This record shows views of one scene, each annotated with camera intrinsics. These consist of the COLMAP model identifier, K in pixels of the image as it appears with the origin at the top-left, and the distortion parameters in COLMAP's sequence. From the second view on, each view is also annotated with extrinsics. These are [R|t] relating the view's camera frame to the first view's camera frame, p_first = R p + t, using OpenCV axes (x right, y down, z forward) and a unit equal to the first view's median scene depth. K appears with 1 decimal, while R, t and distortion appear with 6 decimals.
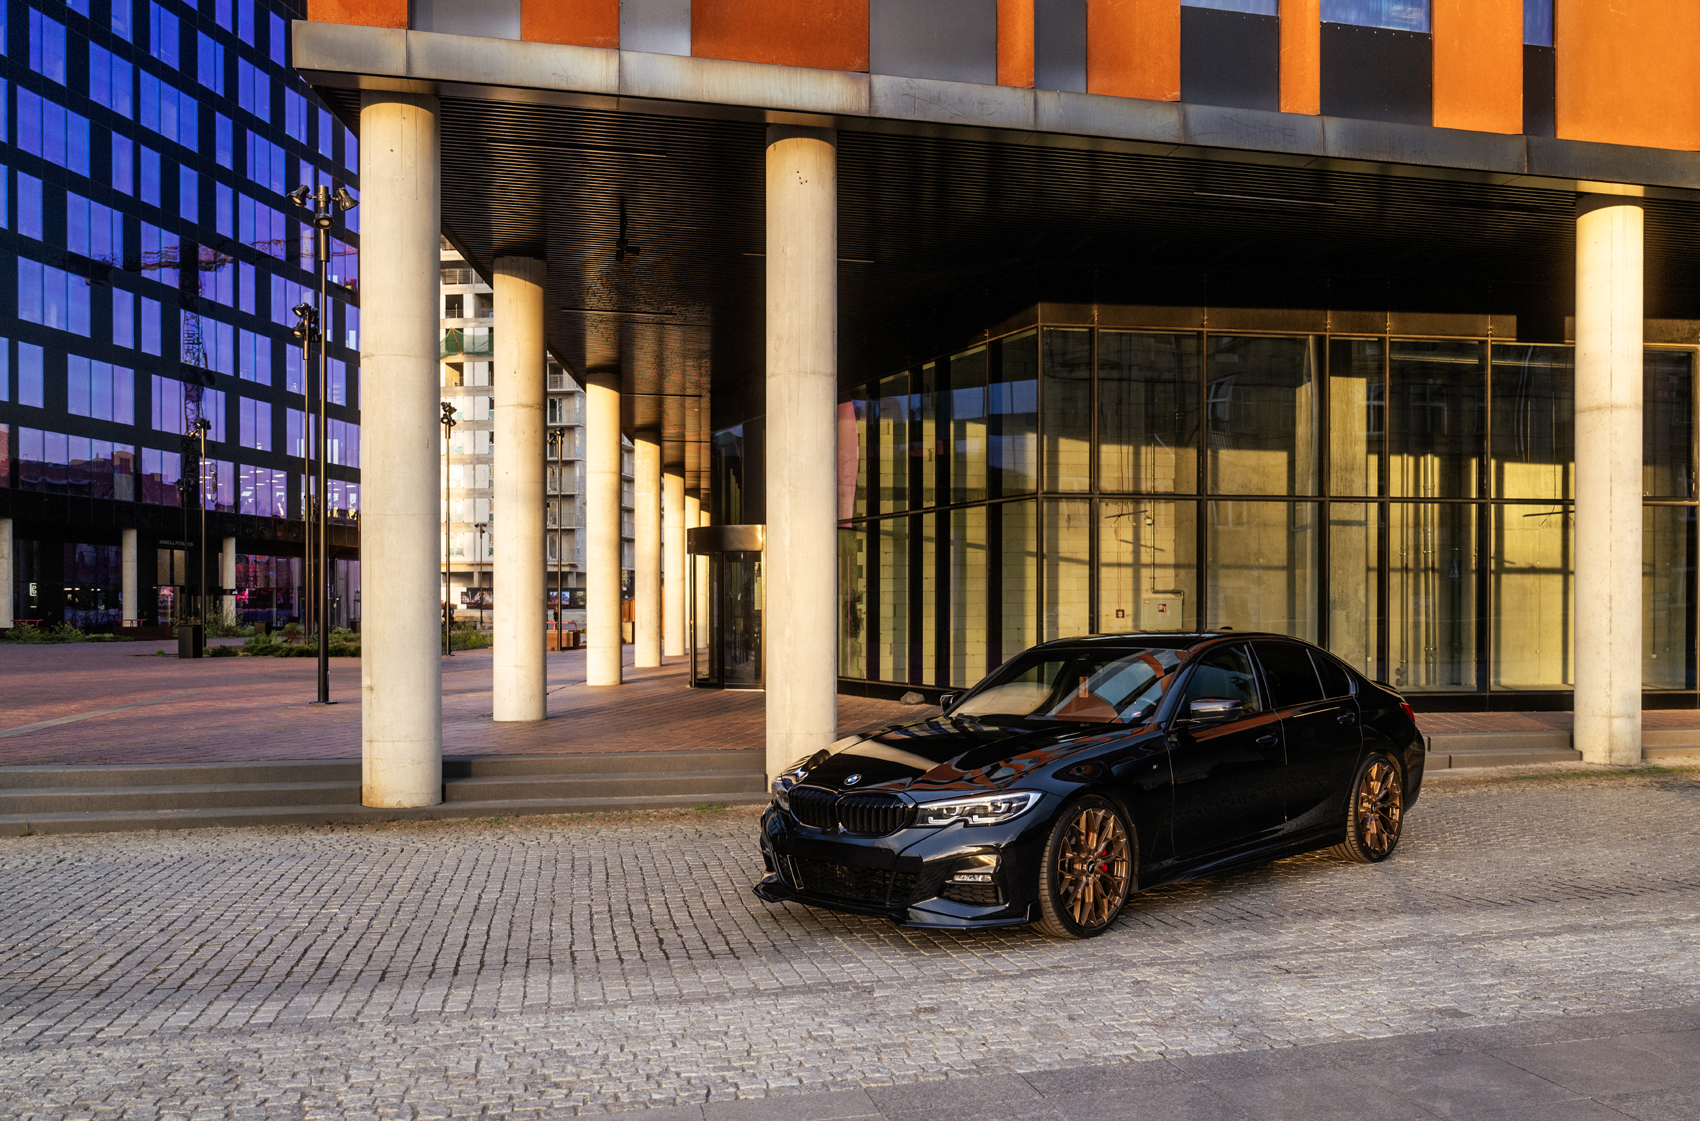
lens RADIAL K [[1390.7, 0, 907.5], [0, 1390.7, 626.5], [0, 0, 1]] dist [-0.016822, -0.009807]
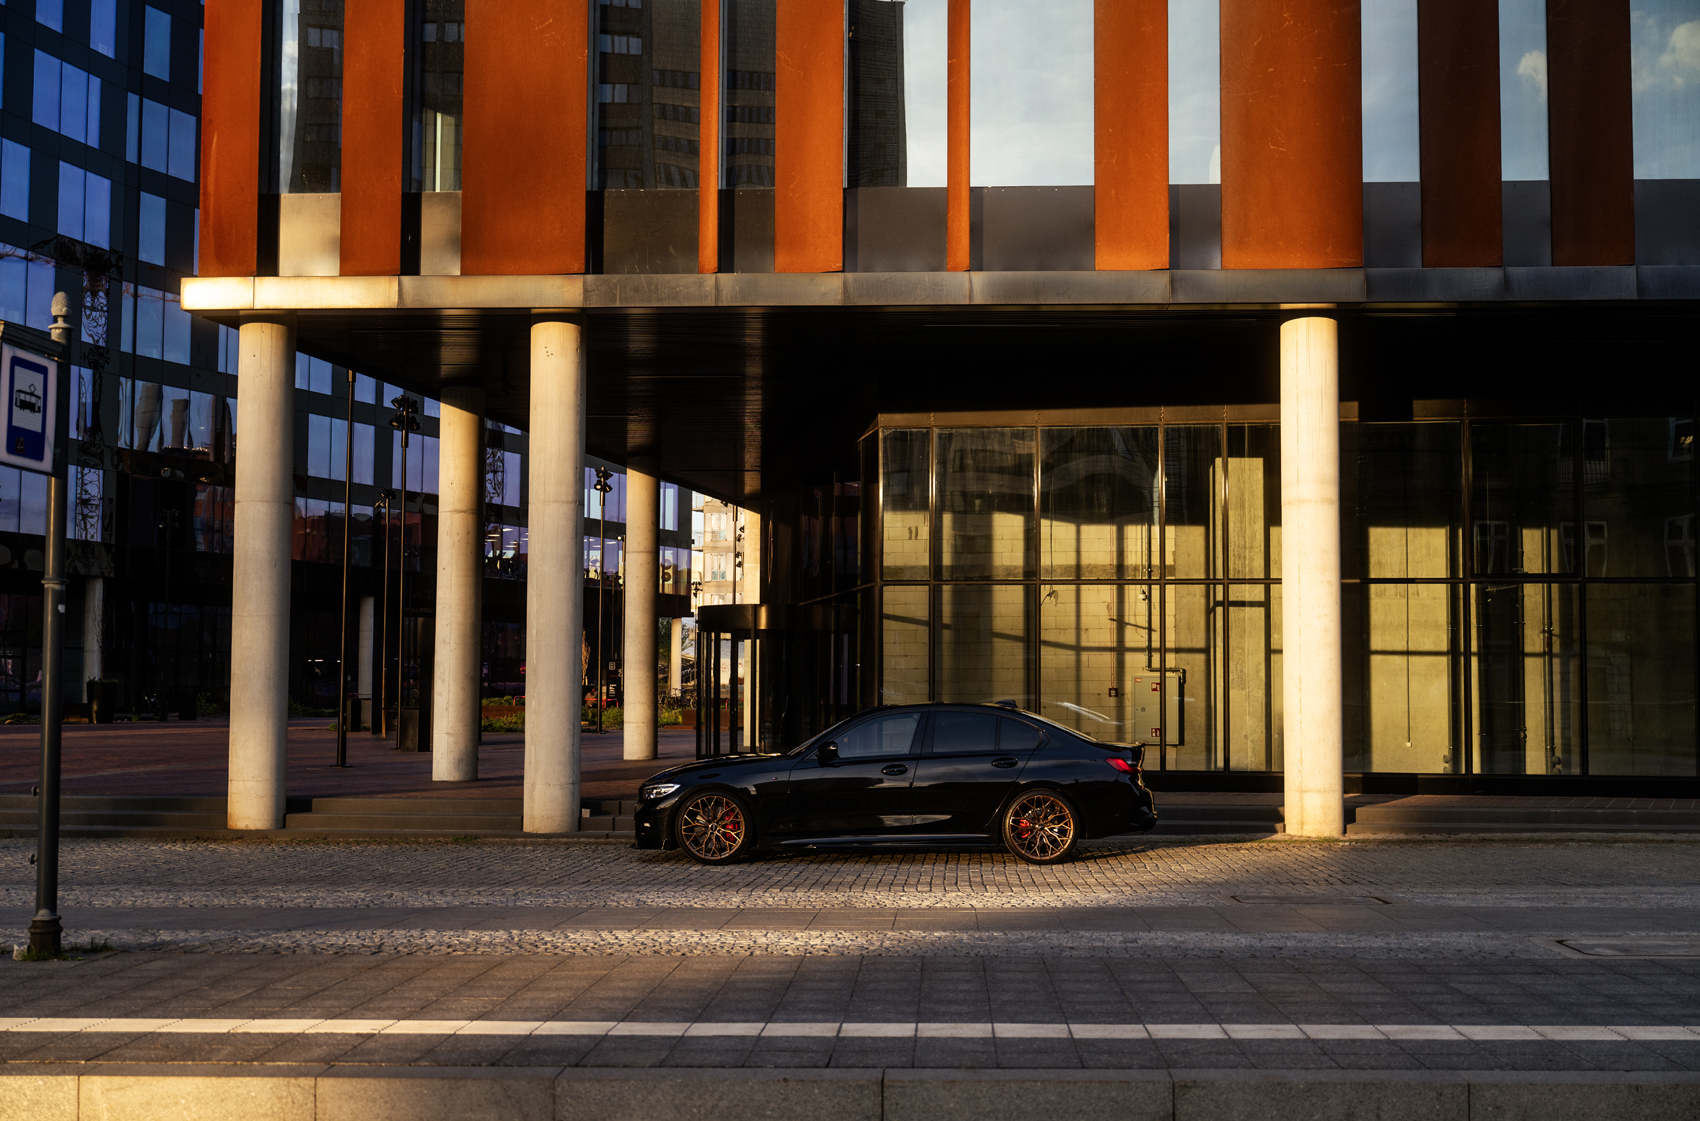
lens RADIAL K [[1822.1, 0, 851.8], [0, 1822.1, 572.7], [0, 0, 1]] dist [-0.030364, 0.000000]
pose [[0.957473, -0.012595, -0.288247, 0.675895], [-0.008785, 0.997311, -0.072756, 0.002669], [0.288389, 0.072194, 0.954788, -0.518517]]
